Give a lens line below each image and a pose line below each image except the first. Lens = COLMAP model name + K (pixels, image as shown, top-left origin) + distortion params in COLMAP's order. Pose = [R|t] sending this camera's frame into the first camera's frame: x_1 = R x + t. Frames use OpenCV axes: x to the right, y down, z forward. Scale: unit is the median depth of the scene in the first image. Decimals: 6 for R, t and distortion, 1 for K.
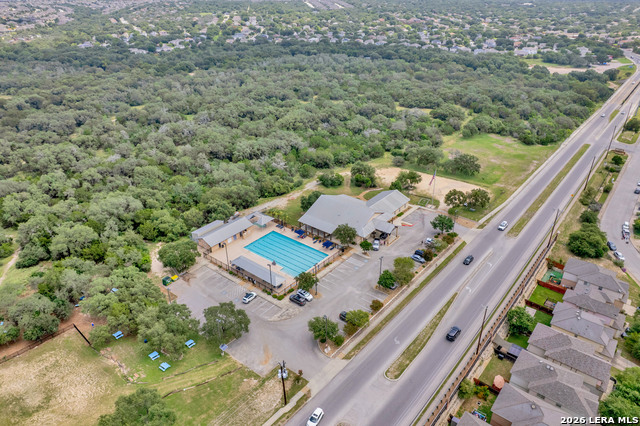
lens RADIAL K [[415.7, 0, 290.1], [0, 415.7, 212.9], [0, 0, 1]] dist [-0.066568, 0.076262]
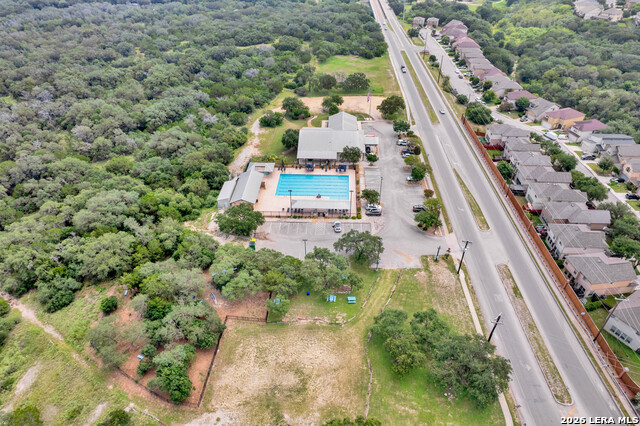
lens RADIAL K [[405.7, 0, 320.0], [0, 405.7, 213.0], [0, 0, 1]] dist [-0.075778, 0.069152]
pose [[0.802657, -0.347680, 0.484623, -0.516695], [0.279824, 0.937067, 0.208816, -0.052238], [-0.526726, -0.031998, 0.849433, 0.099903]]
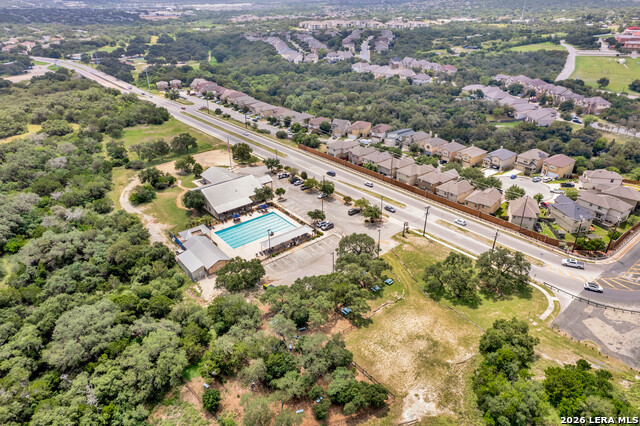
lens RADIAL K [[405.7, 0, 320.0], [0, 405.7, 213.0], [0, 0, 1]] dist [-0.075778, 0.069152]
pose [[0.229205, -0.465801, 0.854690, -0.866629], [0.474198, 0.820257, 0.319868, -0.204138], [-0.850060, 0.331977, 0.408889, 0.379739]]
